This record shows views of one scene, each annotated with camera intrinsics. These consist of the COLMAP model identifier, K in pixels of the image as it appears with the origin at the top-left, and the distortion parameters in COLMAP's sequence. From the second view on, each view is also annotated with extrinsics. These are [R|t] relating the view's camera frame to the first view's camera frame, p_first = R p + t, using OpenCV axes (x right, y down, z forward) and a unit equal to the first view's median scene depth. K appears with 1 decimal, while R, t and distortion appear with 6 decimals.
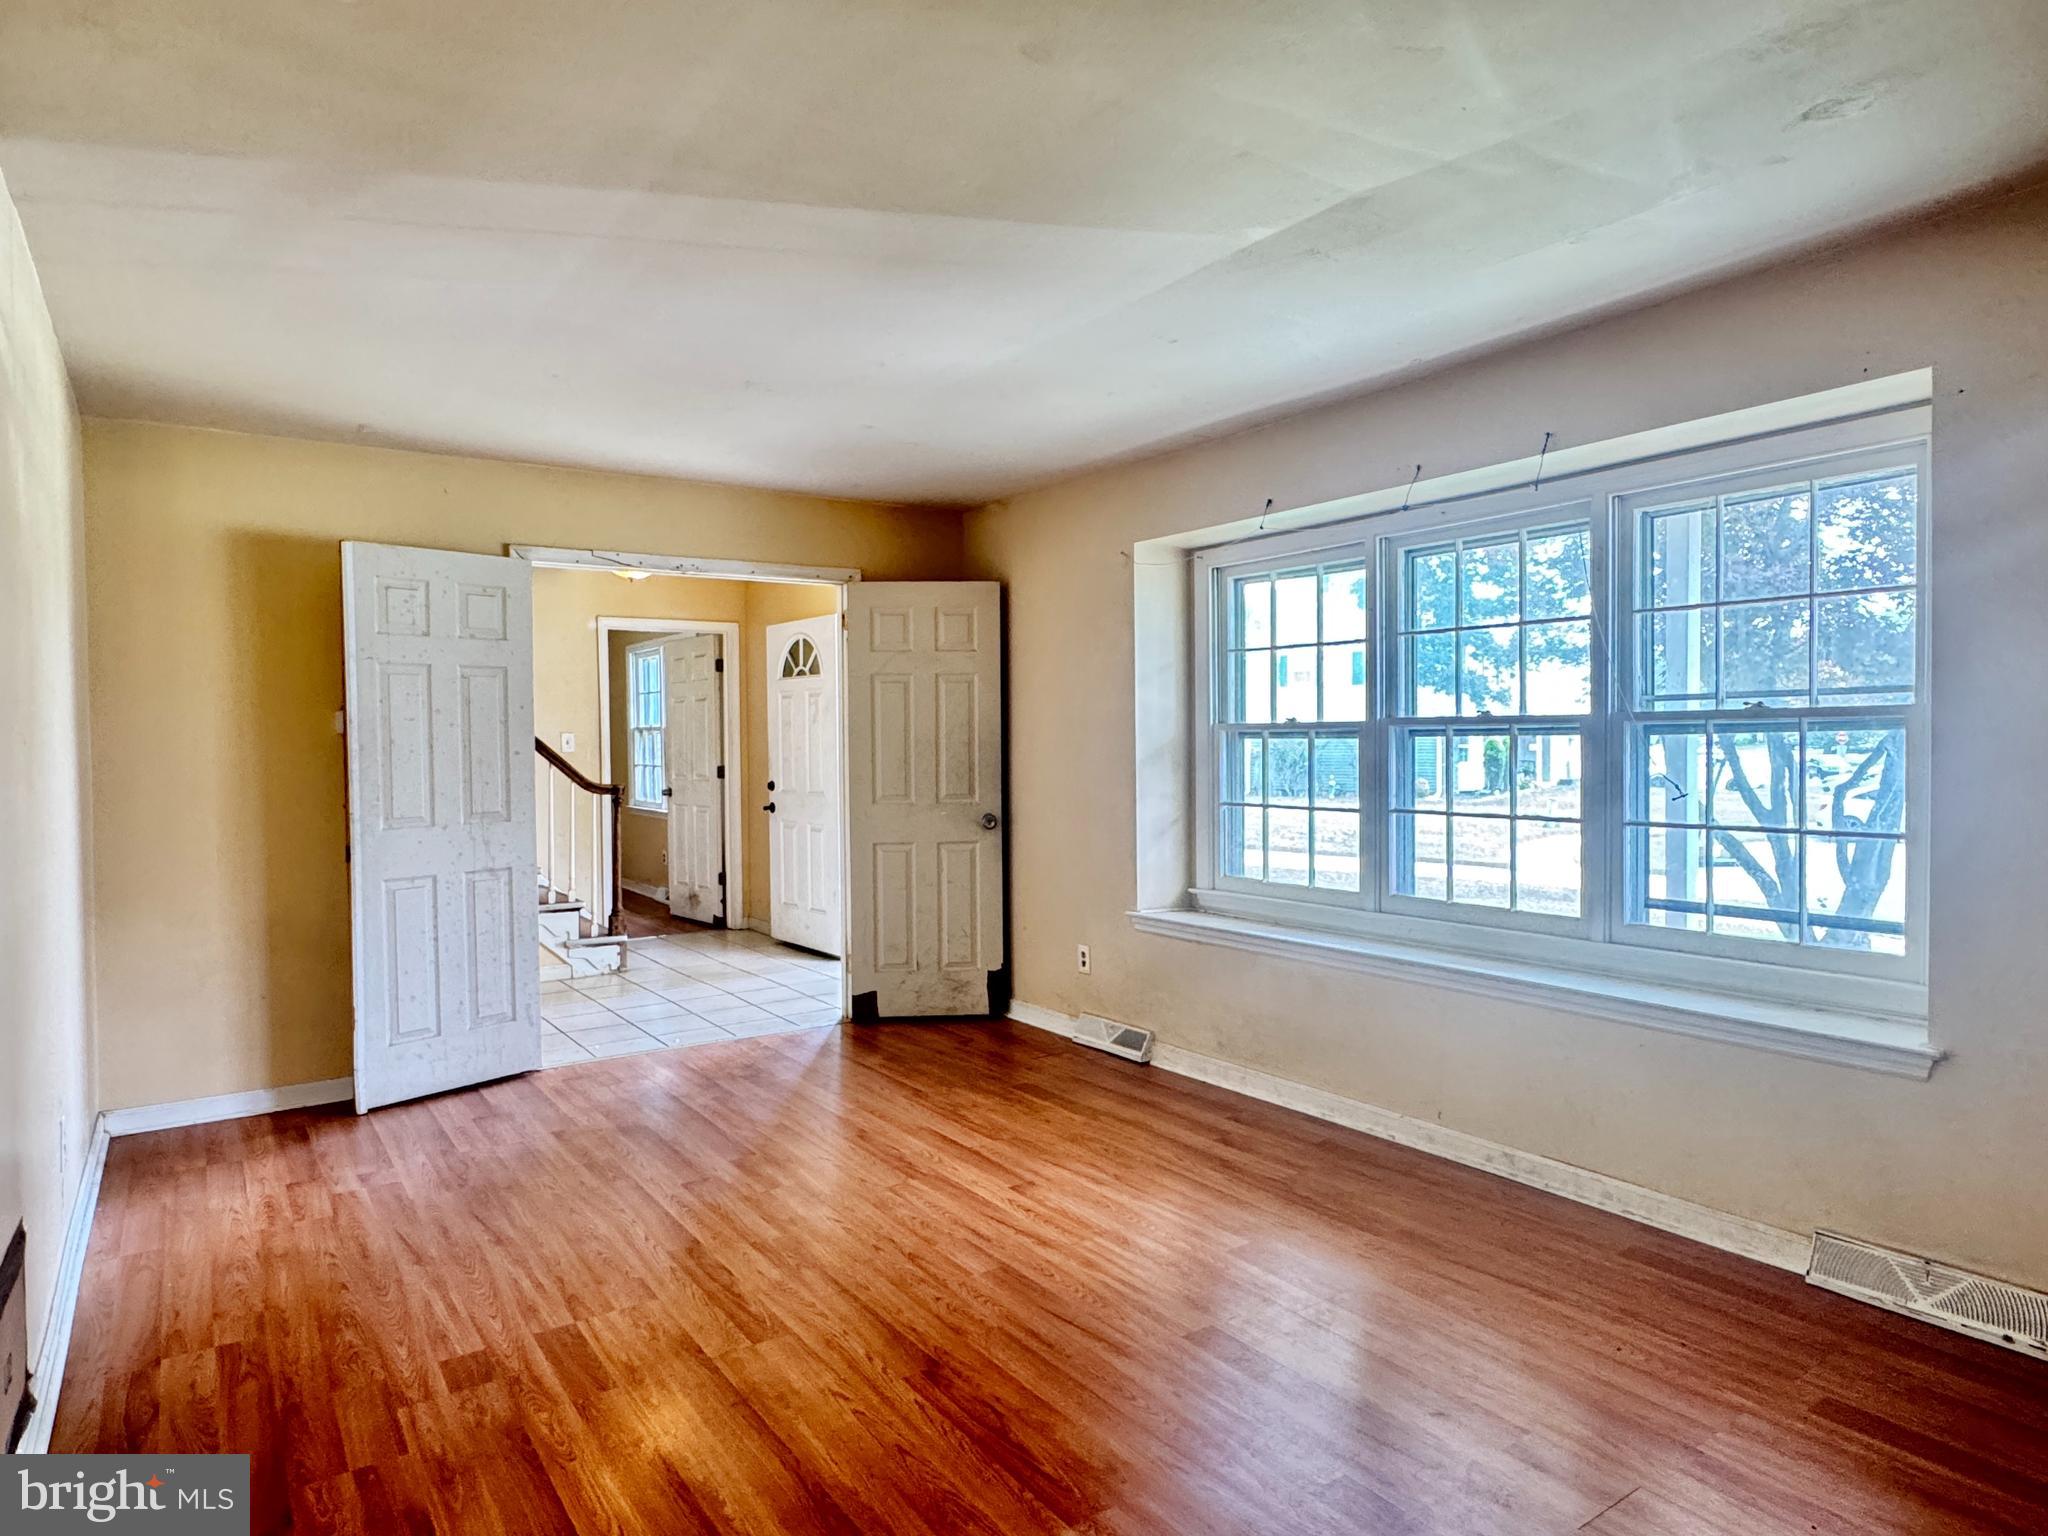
lens RADIAL K [[1206.5, 0, 1006.7], [0, 1206.5, 761.8], [0, 0, 1]] dist [-0.003253, 0.004060]
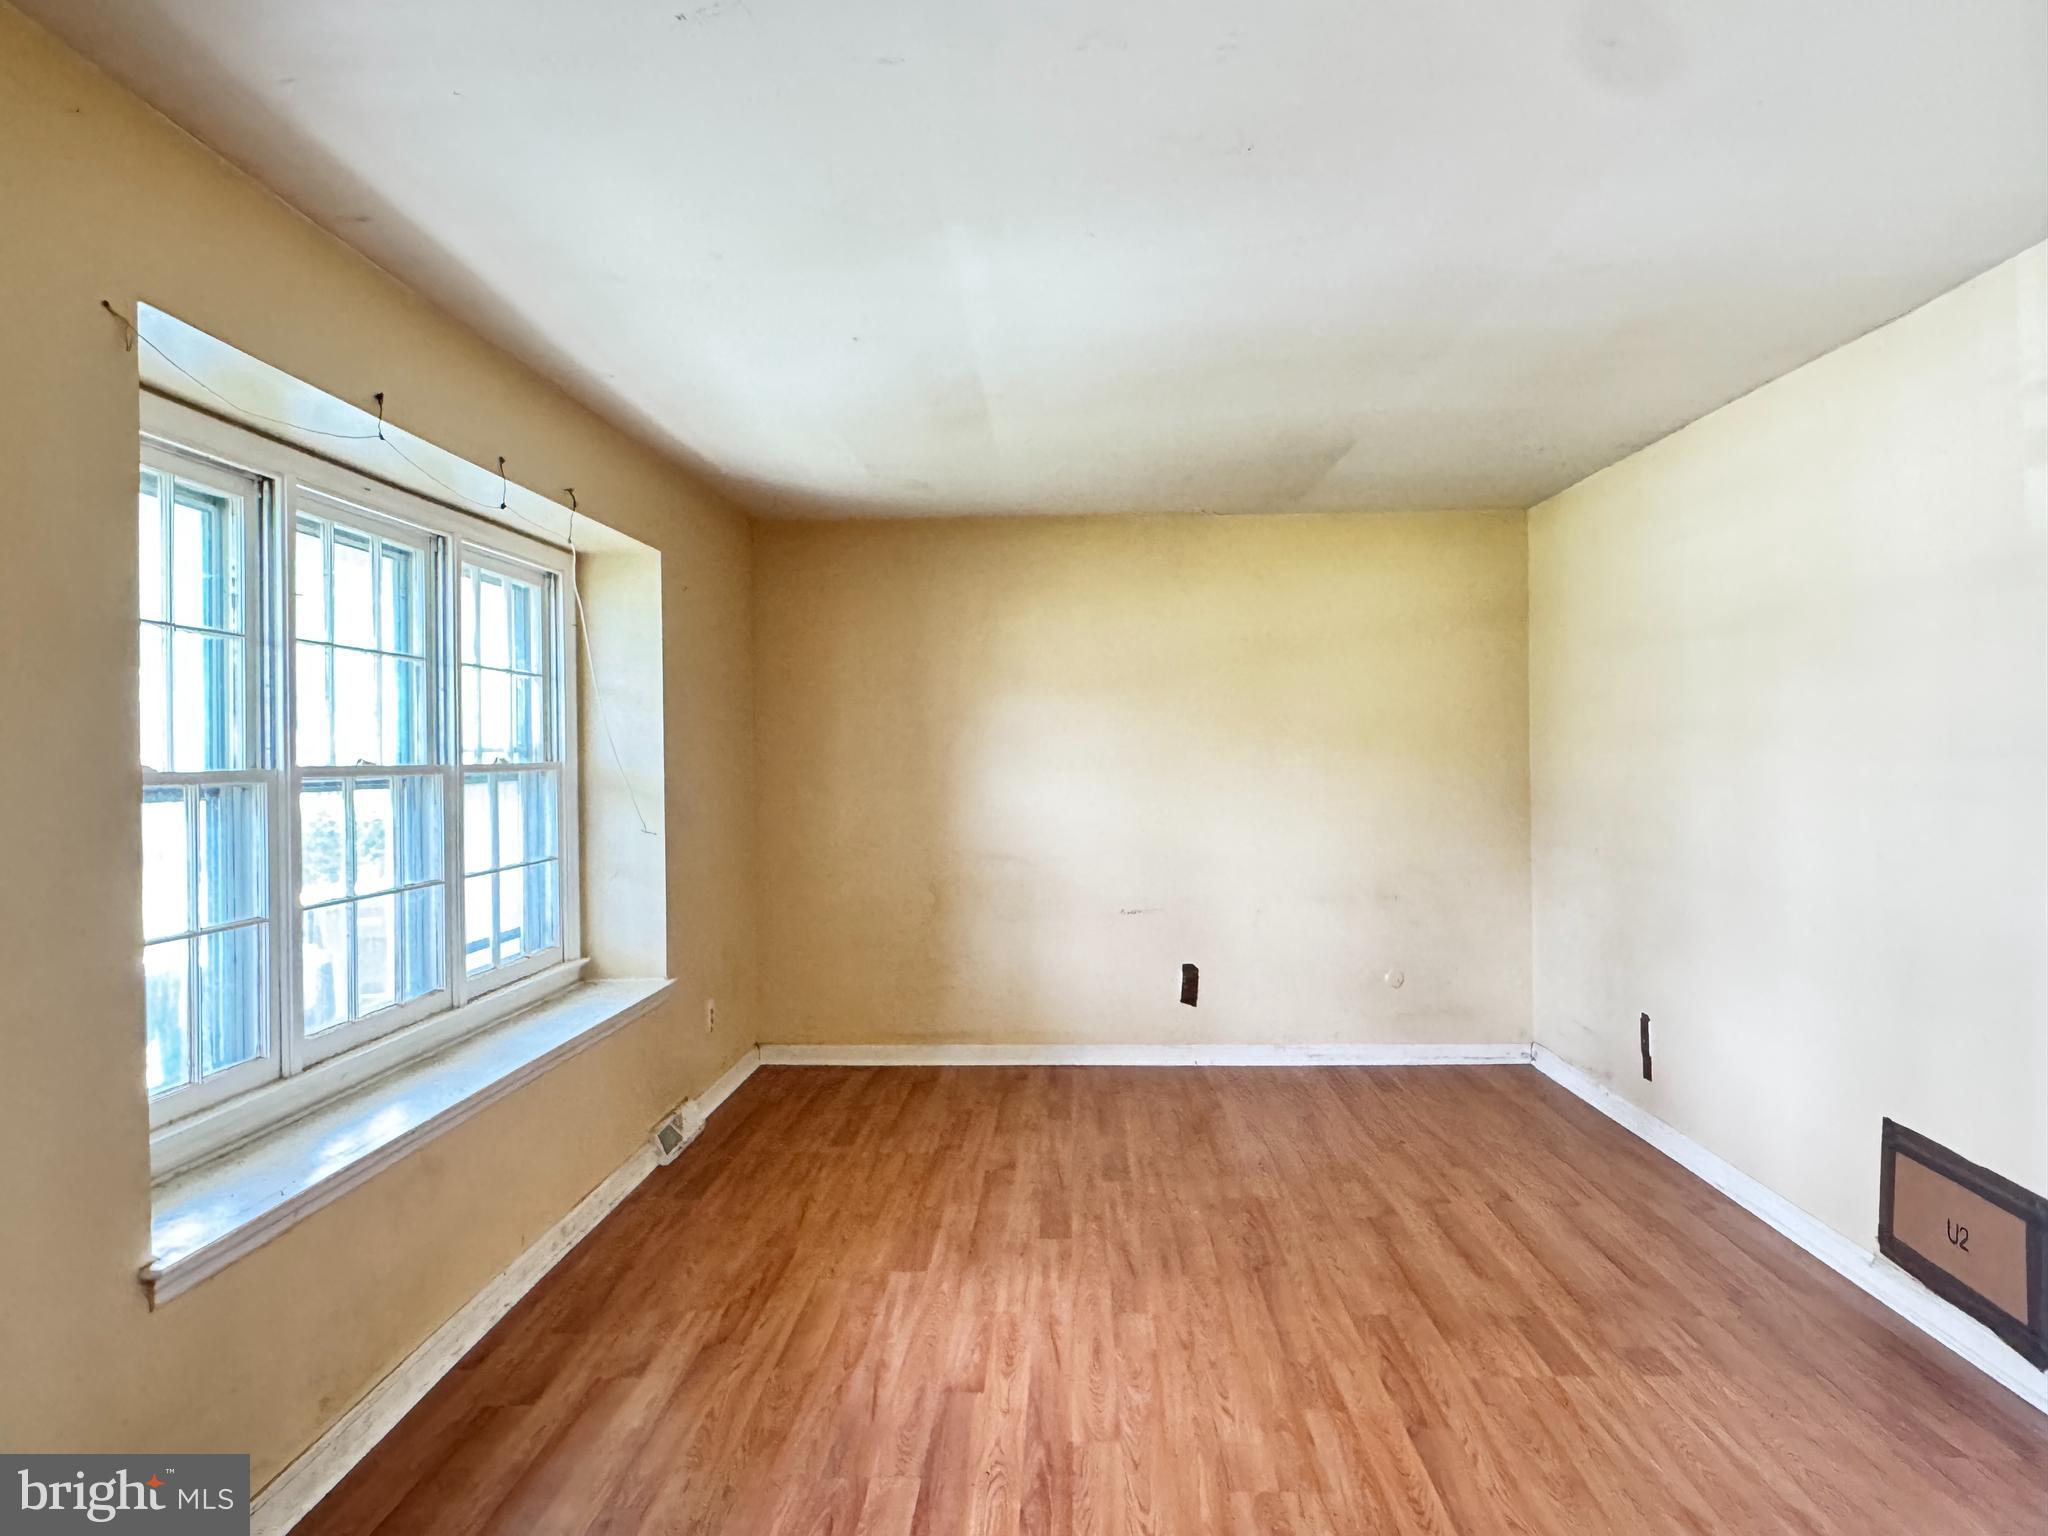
lens RADIAL K [[1366.1, 0, 1022.2], [0, 1366.1, 762.9], [0, 0, 1]] dist [-0.001538, 0.002448]
pose [[-0.802524, 0.016765, 0.596384, -0.509561], [0.029897, 0.999479, 0.012133, -0.042061], [-0.595870, 0.027567, -0.802607, 1.597752]]
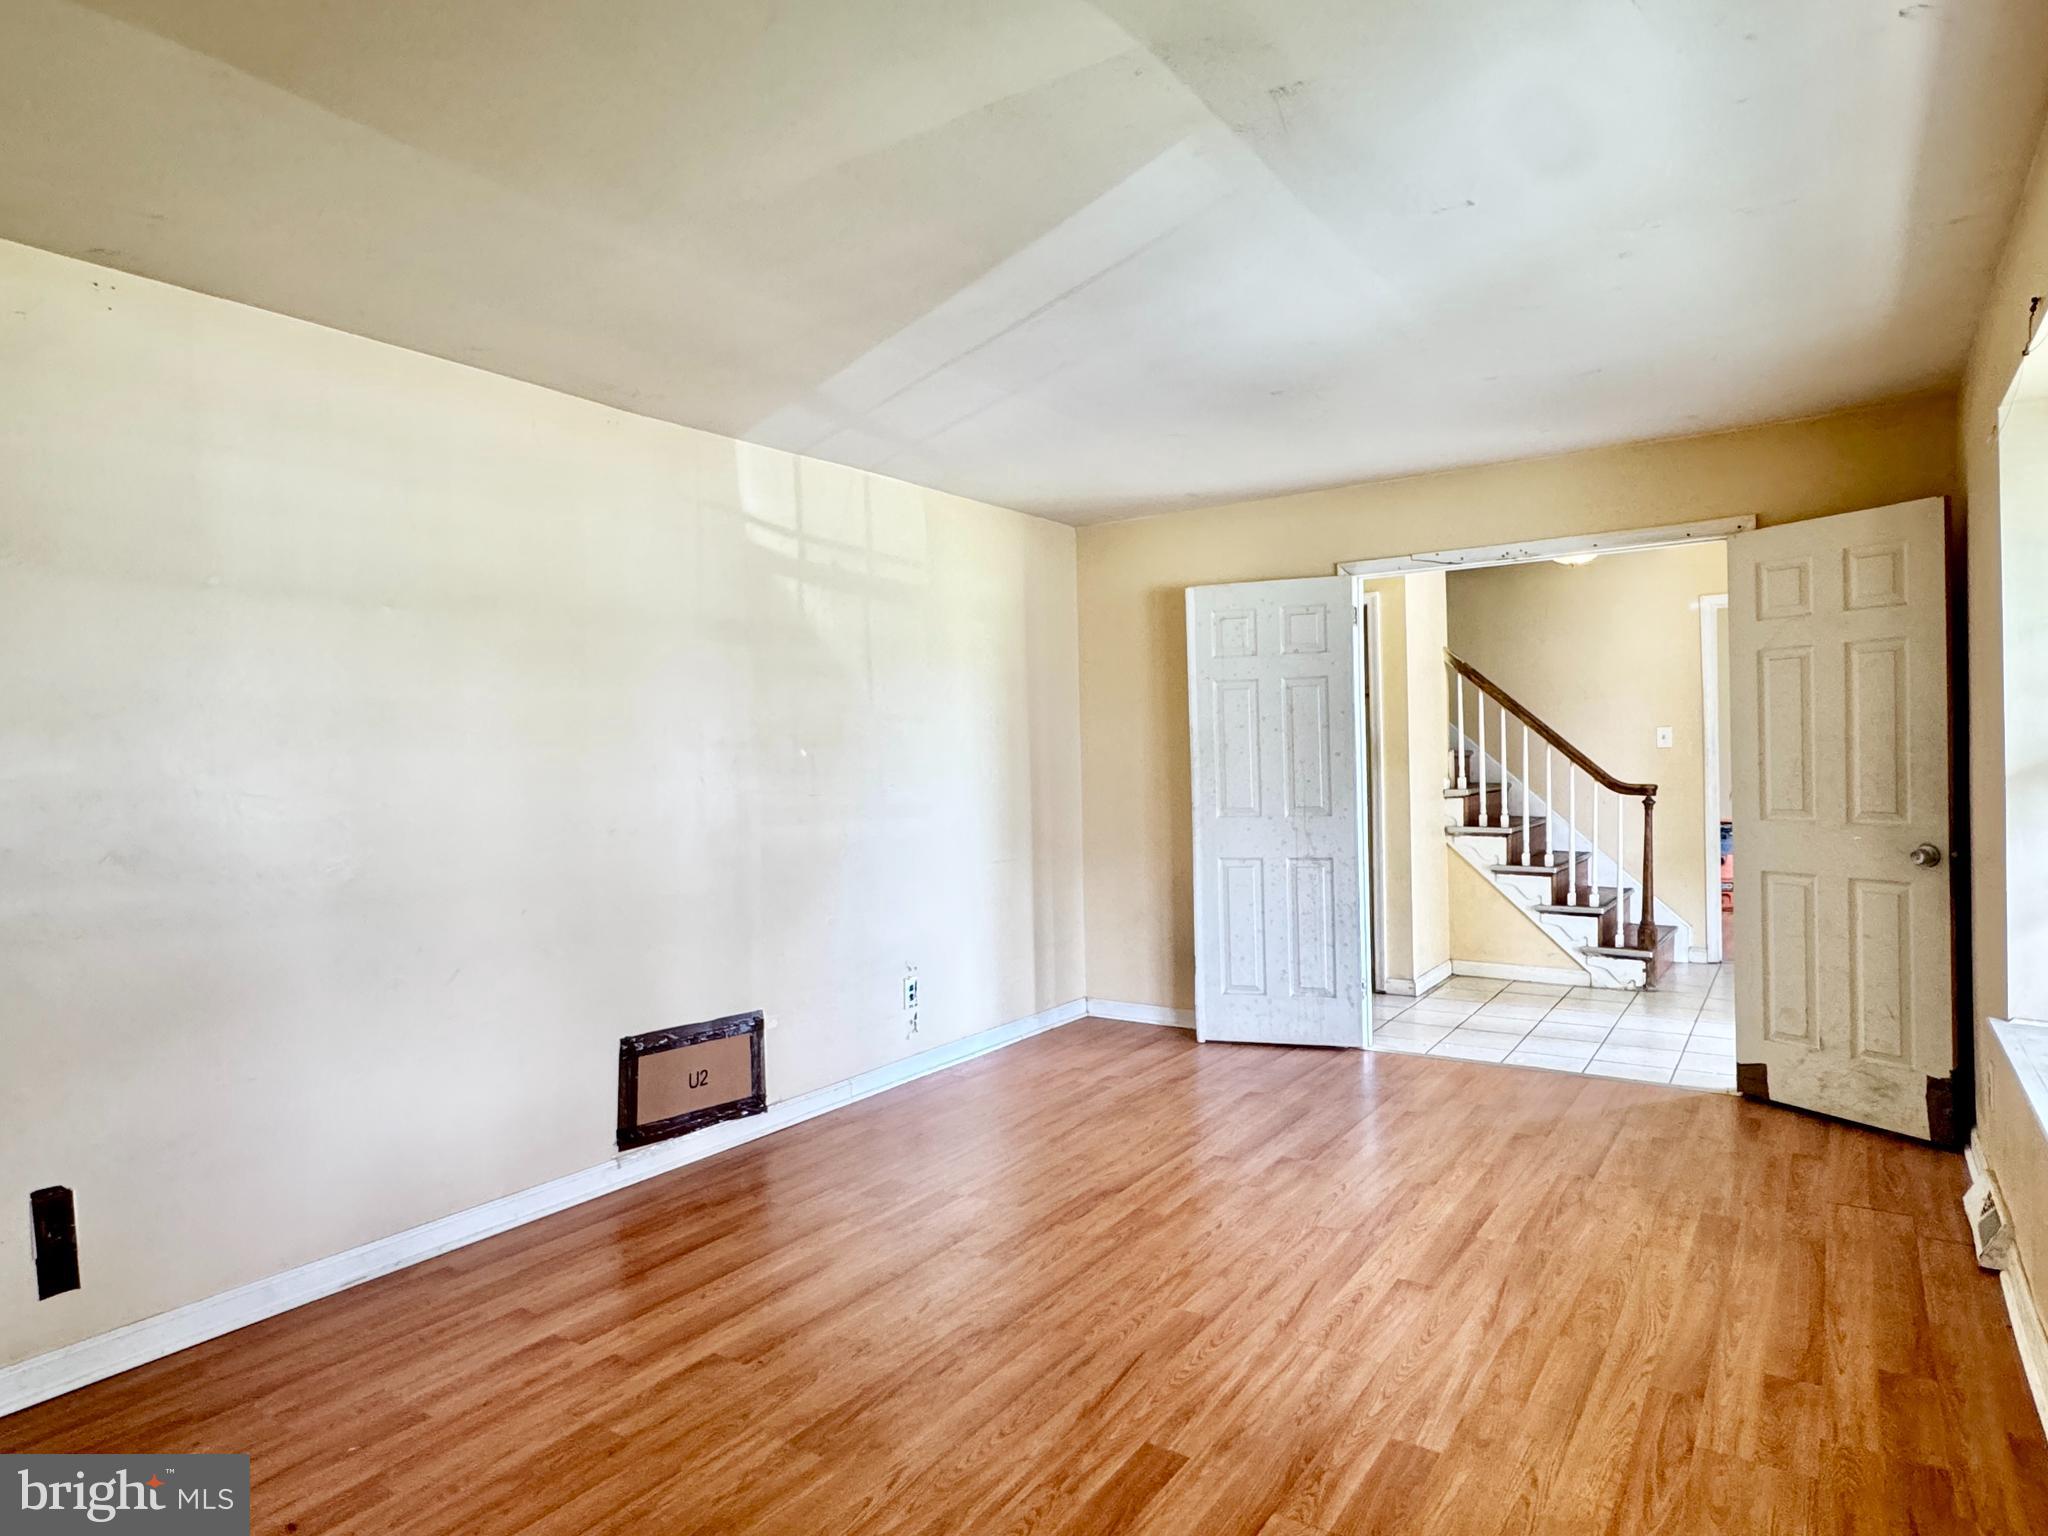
lens RADIAL K [[1206.5, 0, 1021.5], [0, 1206.5, 761.8], [0, 0, 1]] dist [-0.003253, 0.004060]
pose [[0.362016, 0.010116, -0.932117, 0.664519], [0.000854, 0.999937, 0.011183, -0.016729], [0.932172, -0.004845, 0.361985, 0.437878]]
